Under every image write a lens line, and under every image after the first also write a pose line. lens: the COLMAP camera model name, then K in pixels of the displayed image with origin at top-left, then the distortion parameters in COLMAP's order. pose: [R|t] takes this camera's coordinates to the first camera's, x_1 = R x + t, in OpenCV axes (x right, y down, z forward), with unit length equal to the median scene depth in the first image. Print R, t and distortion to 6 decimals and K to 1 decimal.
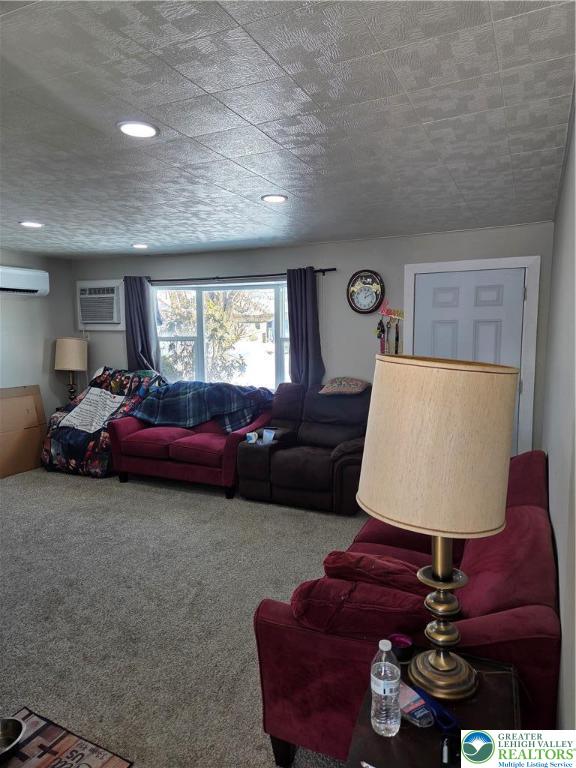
lens RADIAL K [[514.8, 0, 290.8], [0, 514.8, 386.2], [0, 0, 1]] dist [0.084588, -0.077873]
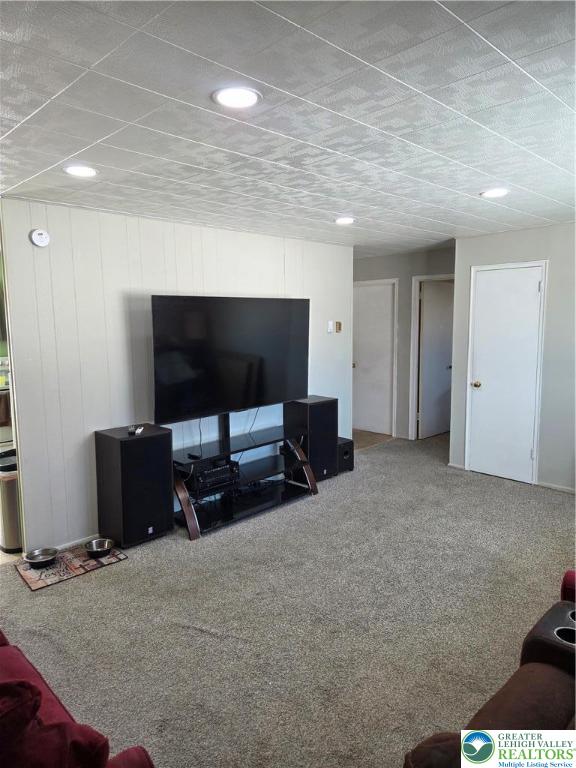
lens RADIAL K [[514.8, 0, 290.8], [0, 514.8, 386.2], [0, 0, 1]] dist [0.084588, -0.077873]
pose [[-0.350597, 0.128169, -0.927715, 0.406066], [-0.094856, 0.980637, 0.171328, -0.128223], [0.931710, 0.148067, -0.331651, 1.035481]]
